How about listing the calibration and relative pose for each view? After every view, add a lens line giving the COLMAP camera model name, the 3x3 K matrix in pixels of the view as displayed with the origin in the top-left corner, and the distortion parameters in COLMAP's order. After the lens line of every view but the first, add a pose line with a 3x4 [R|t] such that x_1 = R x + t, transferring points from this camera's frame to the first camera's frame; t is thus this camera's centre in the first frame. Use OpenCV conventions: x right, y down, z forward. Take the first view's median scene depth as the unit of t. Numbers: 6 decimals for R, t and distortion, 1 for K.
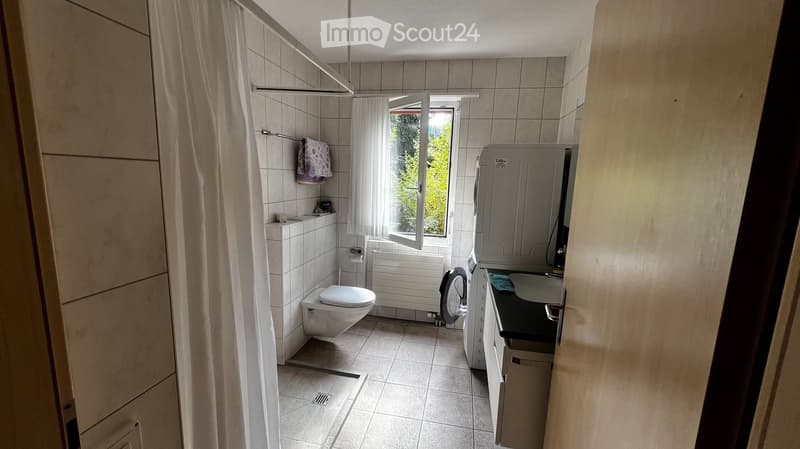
lens RADIAL K [[321.5, 0, 399.1], [0, 321.5, 225.0], [0, 0, 1]] dist [-0.002746, -0.000046]
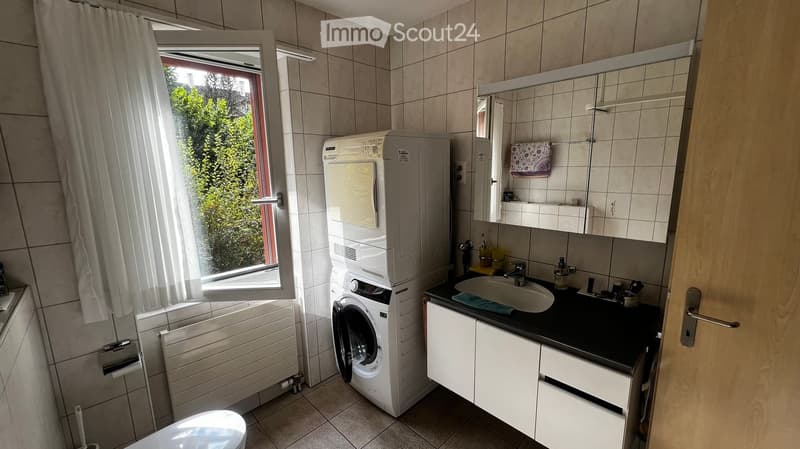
lens RADIAL K [[321.5, 0, 400.4], [0, 321.5, 225.8], [0, 0, 1]] dist [-0.002746, -0.000046]
pose [[0.561858, -0.192116, 0.804616, -0.246707], [0.160468, 0.979495, 0.121818, -0.086670], [-0.811521, 0.060671, 0.581165, 0.399046]]
